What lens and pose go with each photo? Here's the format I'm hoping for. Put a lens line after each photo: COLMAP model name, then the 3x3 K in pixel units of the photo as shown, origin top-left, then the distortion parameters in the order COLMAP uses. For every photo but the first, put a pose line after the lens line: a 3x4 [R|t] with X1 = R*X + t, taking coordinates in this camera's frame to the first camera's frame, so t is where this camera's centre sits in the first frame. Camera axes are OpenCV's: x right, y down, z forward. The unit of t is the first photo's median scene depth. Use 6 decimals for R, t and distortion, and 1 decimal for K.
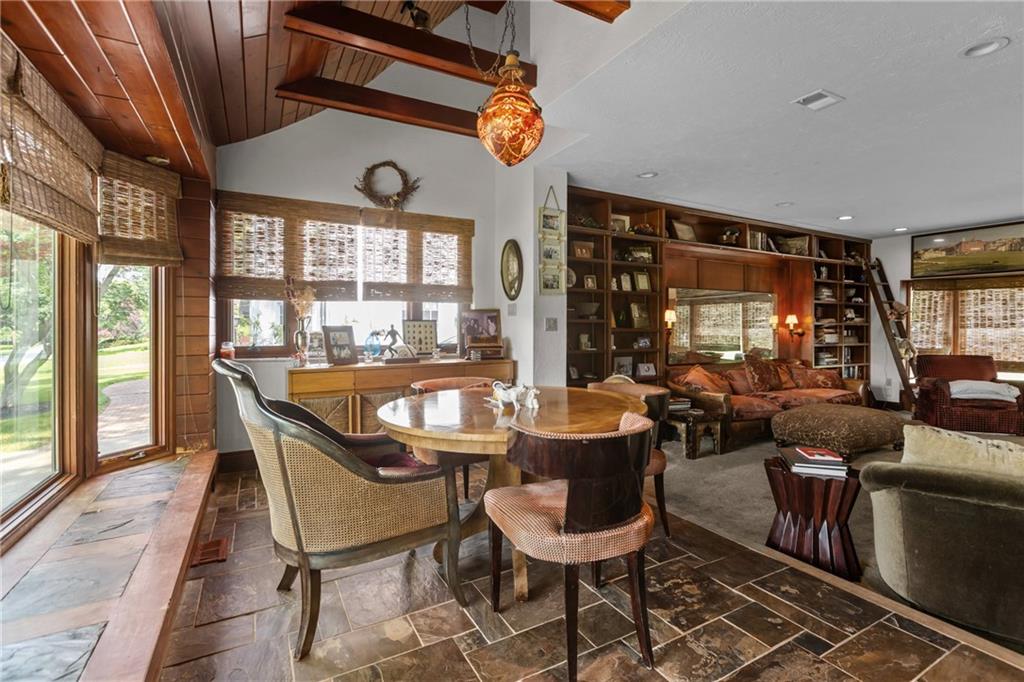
lens RADIAL K [[478.5, 0, 513.3], [0, 478.5, 334.4], [0, 0, 1]] dist [-0.007756, 0.001510]
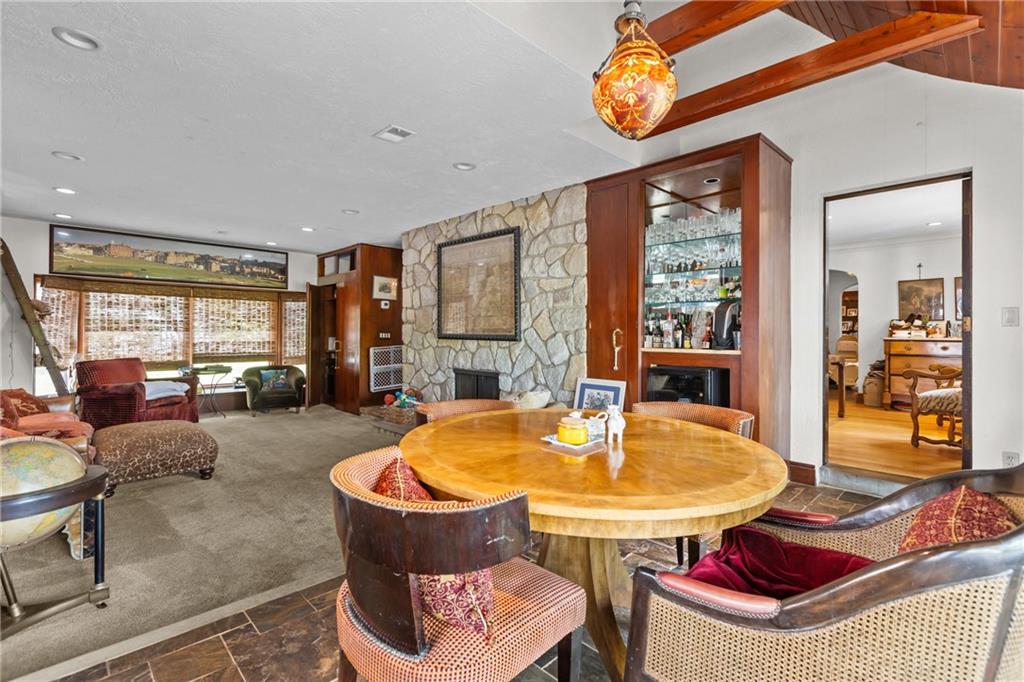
lens RADIAL K [[477.8, 0, 514.0], [0, 477.8, 330.3], [0, 0, 1]] dist [0.005669, 0.000626]
pose [[-0.269879, 0.005409, 0.962879, -0.234104], [0.007722, 0.999964, -0.003453, -0.005122], [-0.962863, 0.006503, -0.269911, 0.444306]]
